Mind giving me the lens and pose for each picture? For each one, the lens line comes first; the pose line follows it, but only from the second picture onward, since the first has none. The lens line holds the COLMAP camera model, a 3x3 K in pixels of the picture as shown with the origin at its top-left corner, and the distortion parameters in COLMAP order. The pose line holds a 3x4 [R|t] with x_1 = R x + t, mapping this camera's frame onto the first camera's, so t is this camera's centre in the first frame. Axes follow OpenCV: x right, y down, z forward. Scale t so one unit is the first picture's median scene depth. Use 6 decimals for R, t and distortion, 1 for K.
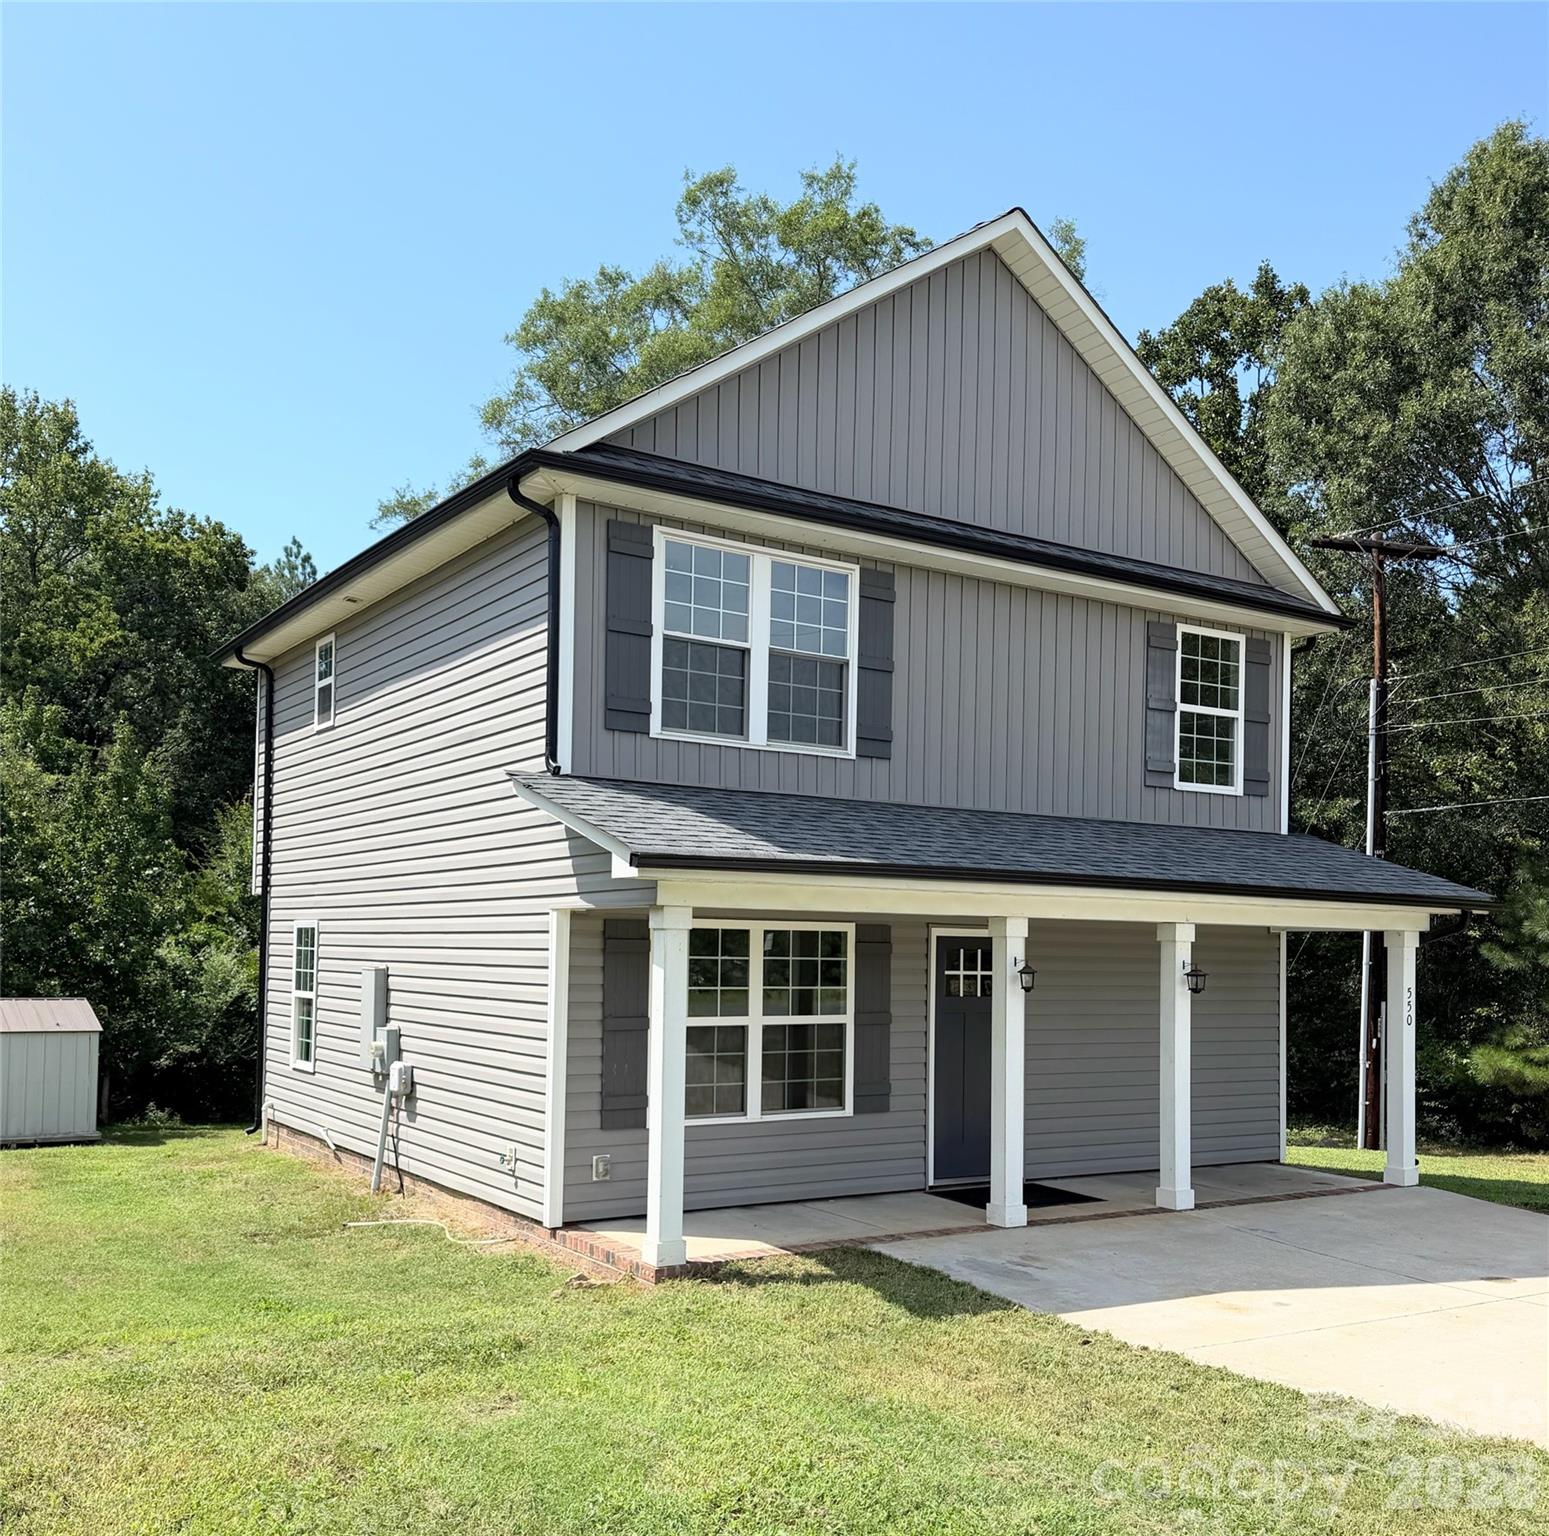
lens RADIAL K [[1727.9, 0, 774.5], [0, 1727.9, 768.0], [0, 0, 1]] dist [0.008527, 0.013022]
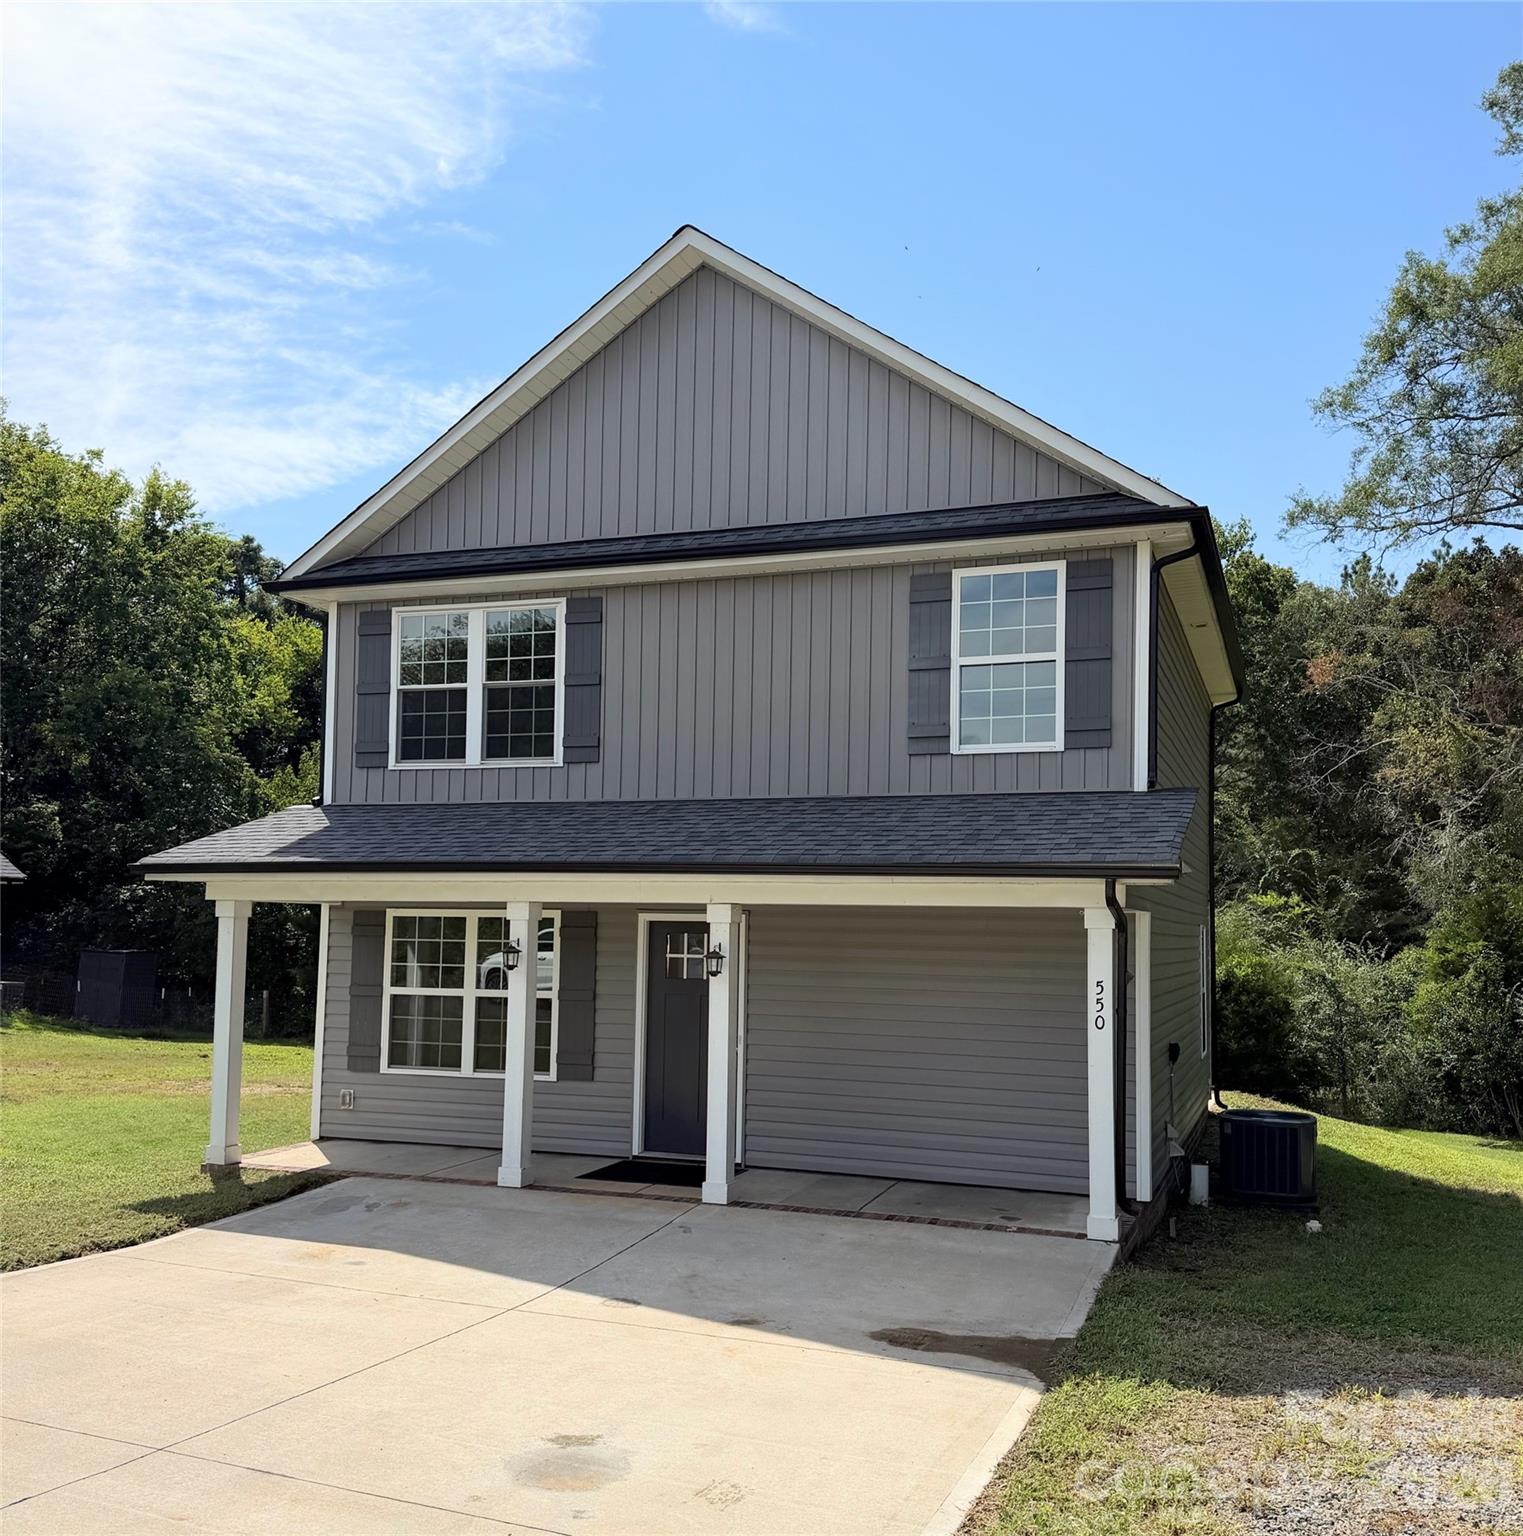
lens RADIAL K [[1465.8, 0, 761.5], [0, 1465.8, 768.0], [0, 0, 1]] dist [0.018489, 0.005609]
pose [[0.553137, -0.114895, -0.825129, 0.907582], [0.070775, 0.993344, -0.090873, 0.092223], [0.830078, -0.008134, 0.557588, 0.563570]]
